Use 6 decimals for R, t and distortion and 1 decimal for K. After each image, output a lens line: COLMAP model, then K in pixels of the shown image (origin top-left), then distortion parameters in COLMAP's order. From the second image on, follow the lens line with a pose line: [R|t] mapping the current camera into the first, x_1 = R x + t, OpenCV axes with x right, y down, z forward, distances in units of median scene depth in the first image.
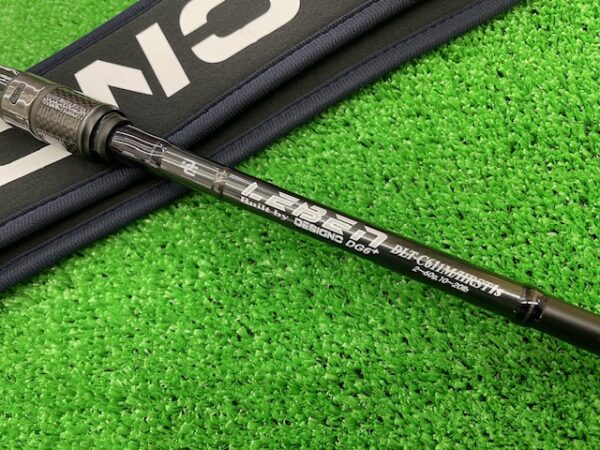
lens RADIAL K [[455.2, 0, 295.9], [0, 455.2, 223.5], [0, 0, 1]] dist [0.053790, -0.104387]
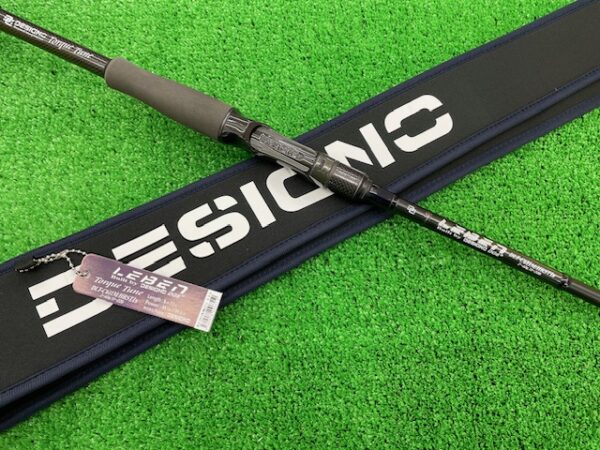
lens RADIAL K [[445.0, 0, 300.0], [0, 445.0, 225.0], [0, 0, 1]] dist [0.043383, -0.077152]
pose [[0.986868, 0.052887, 0.152626, -0.999190], [-0.059583, 0.997436, 0.039637, -0.101089], [-0.150138, -0.048210, 0.987489, -0.885209]]
